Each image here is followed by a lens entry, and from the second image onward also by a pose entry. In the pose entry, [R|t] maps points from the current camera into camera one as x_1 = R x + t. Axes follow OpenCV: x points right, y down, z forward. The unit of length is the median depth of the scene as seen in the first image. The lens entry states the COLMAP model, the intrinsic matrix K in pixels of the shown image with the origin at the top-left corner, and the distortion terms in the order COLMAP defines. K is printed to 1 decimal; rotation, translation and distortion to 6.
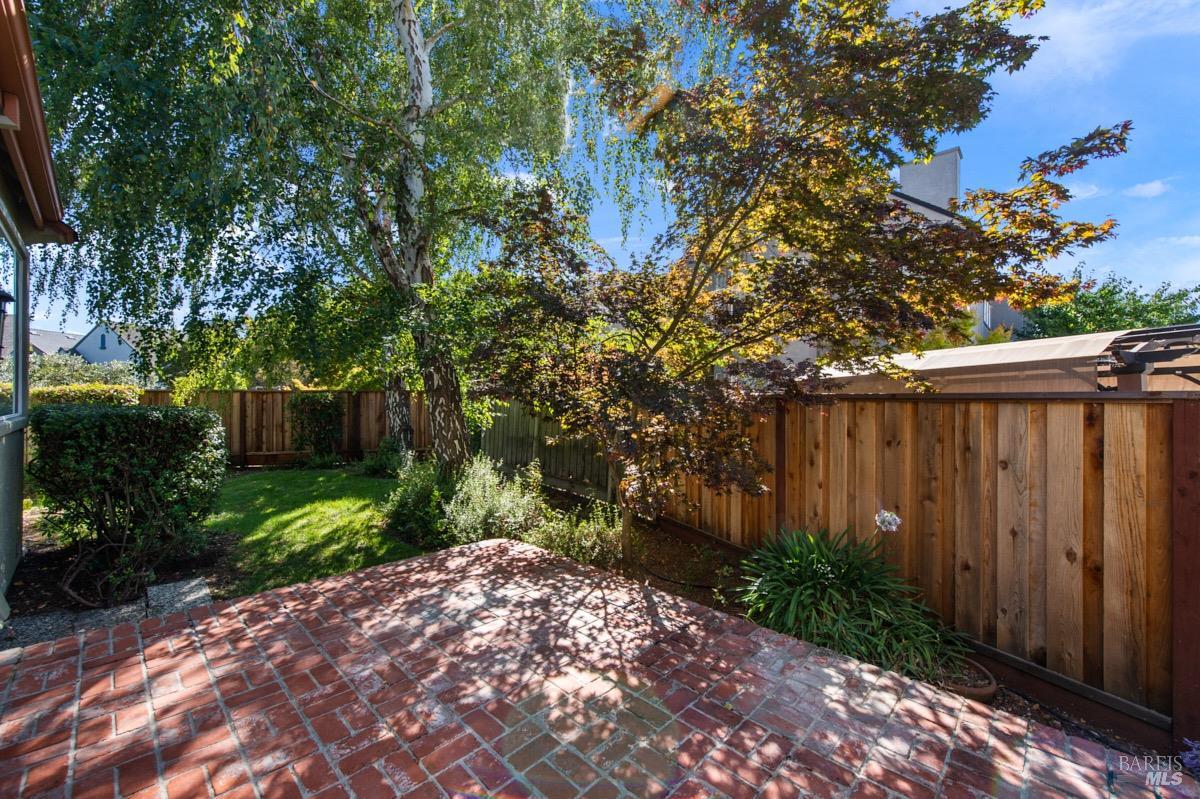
lens RADIAL K [[480.1, 0, 602.4], [0, 480.1, 398.0], [0, 0, 1]] dist [0.010874, -0.000372]
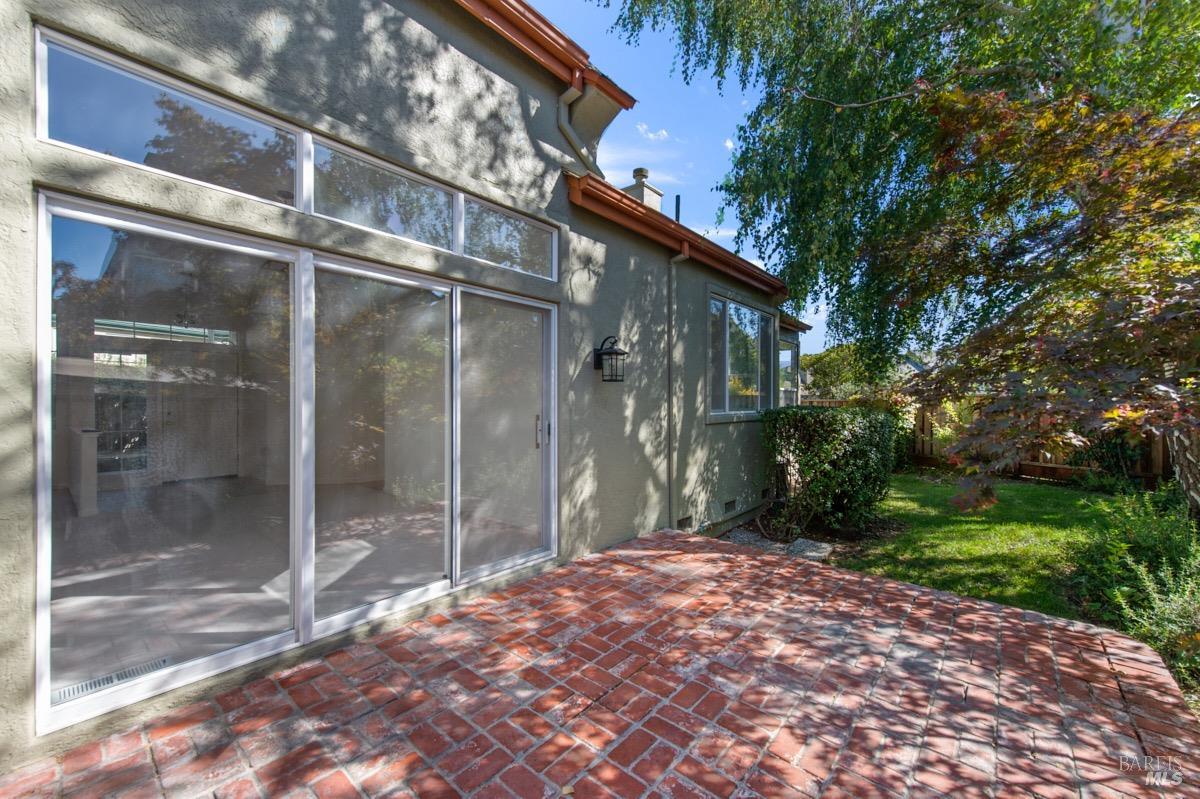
lens RADIAL K [[480.1, 0, 601.7], [0, 480.1, 402.0], [0, 0, 1]] dist [0.010874, -0.000372]
pose [[0.053139, 0.000171, -0.998587, 0.496268], [-0.004348, 0.999991, -0.000060, 0.006914], [0.998578, 0.004345, 0.053139, 0.437172]]
